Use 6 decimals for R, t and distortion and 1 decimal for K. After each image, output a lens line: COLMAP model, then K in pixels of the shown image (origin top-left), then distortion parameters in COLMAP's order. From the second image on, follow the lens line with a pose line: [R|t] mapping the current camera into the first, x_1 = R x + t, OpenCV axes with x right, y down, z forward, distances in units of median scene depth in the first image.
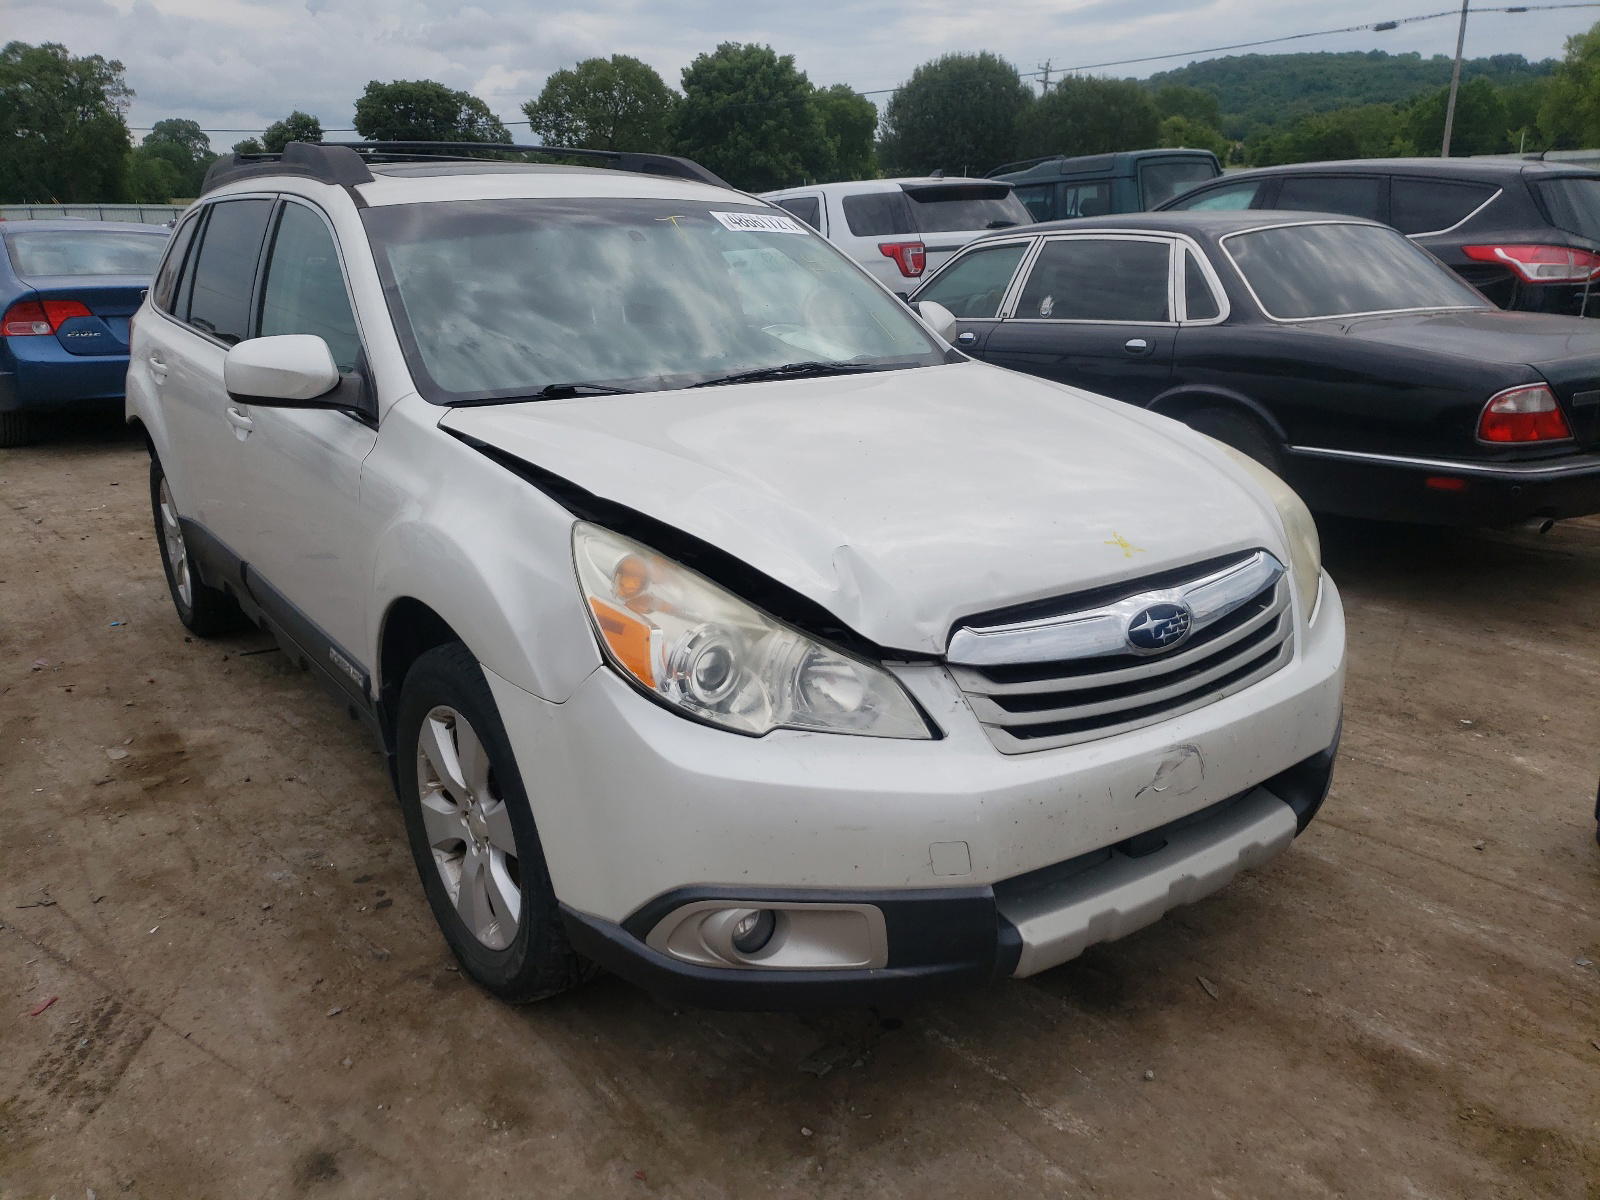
lens RADIAL K [[1188.8, 0, 800.0], [0, 1188.8, 600.0], [0, 0, 1]] dist [0.024868, 0.000077]
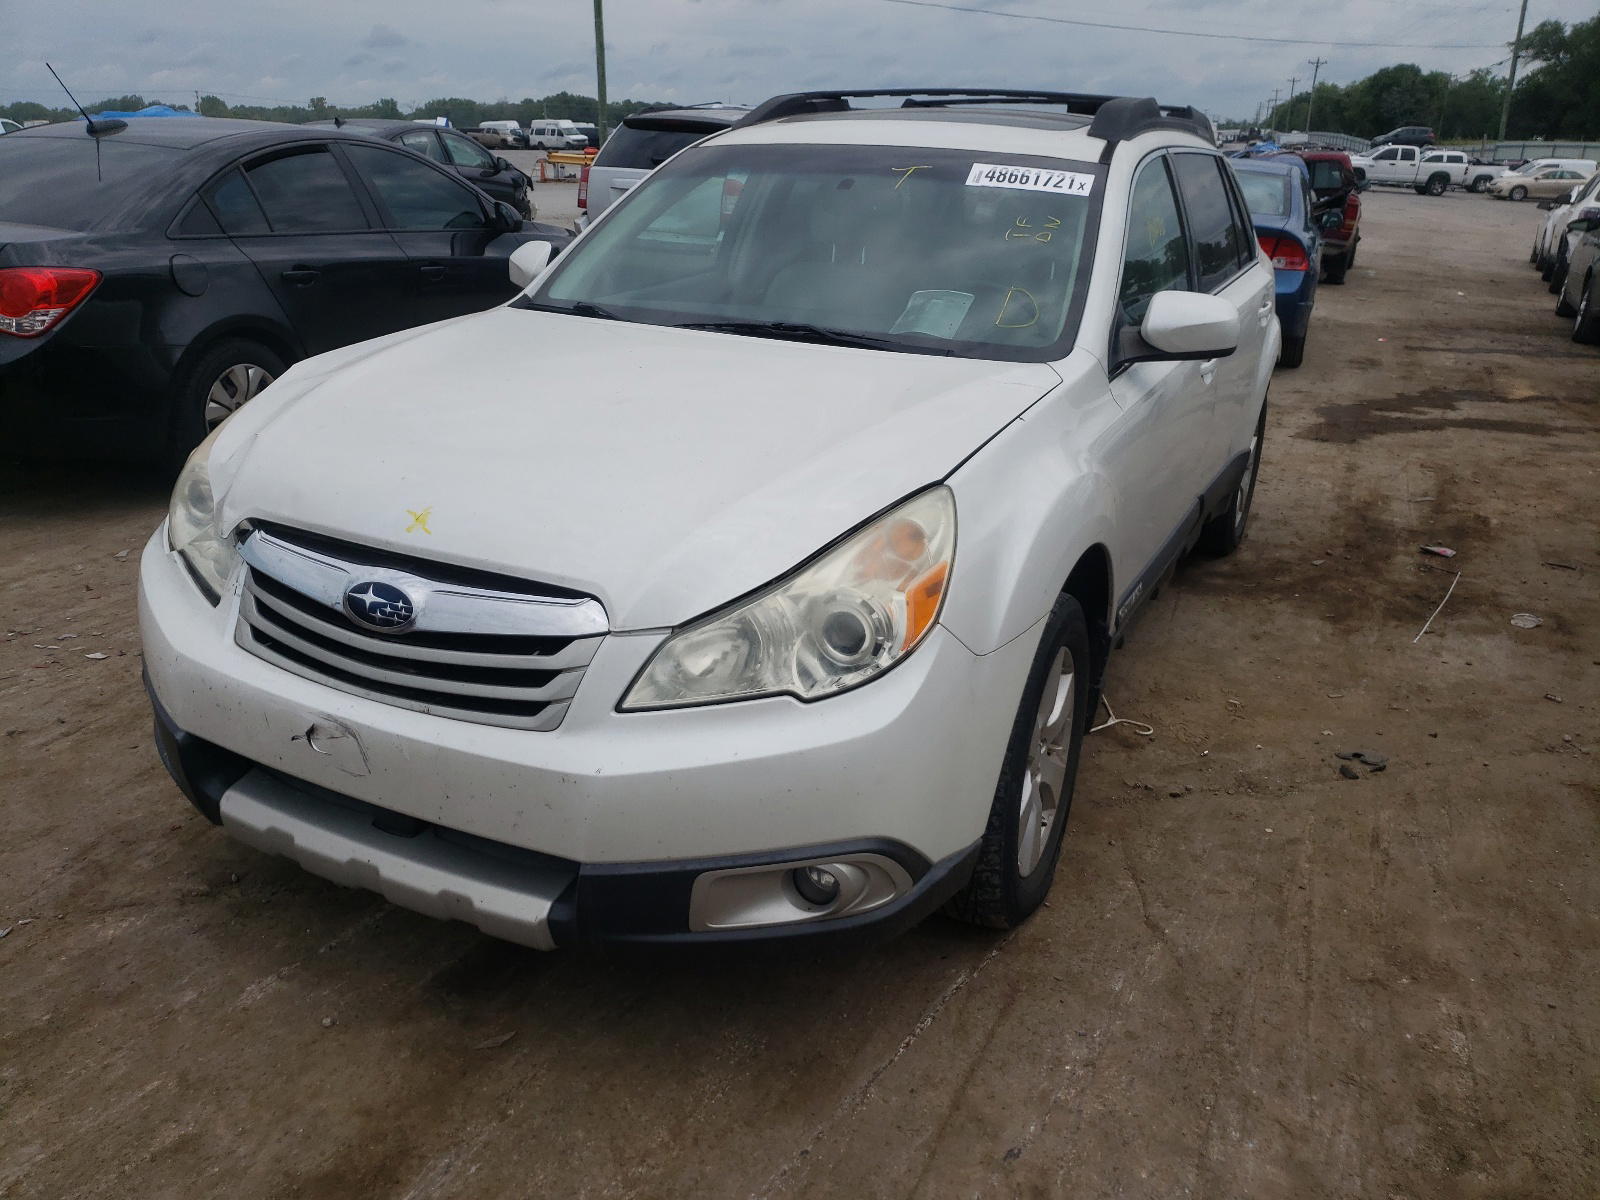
lens RADIAL K [[1225.5, 0, 847.0], [0, 1225.5, 595.0], [0, 0, 1]] dist [0.061607, -0.007603]
pose [[0.471717, 0.321106, -0.821203, 1.296322], [-0.281967, 0.937364, 0.204559, -0.296386], [0.835451, 0.135058, 0.532711, 0.775828]]
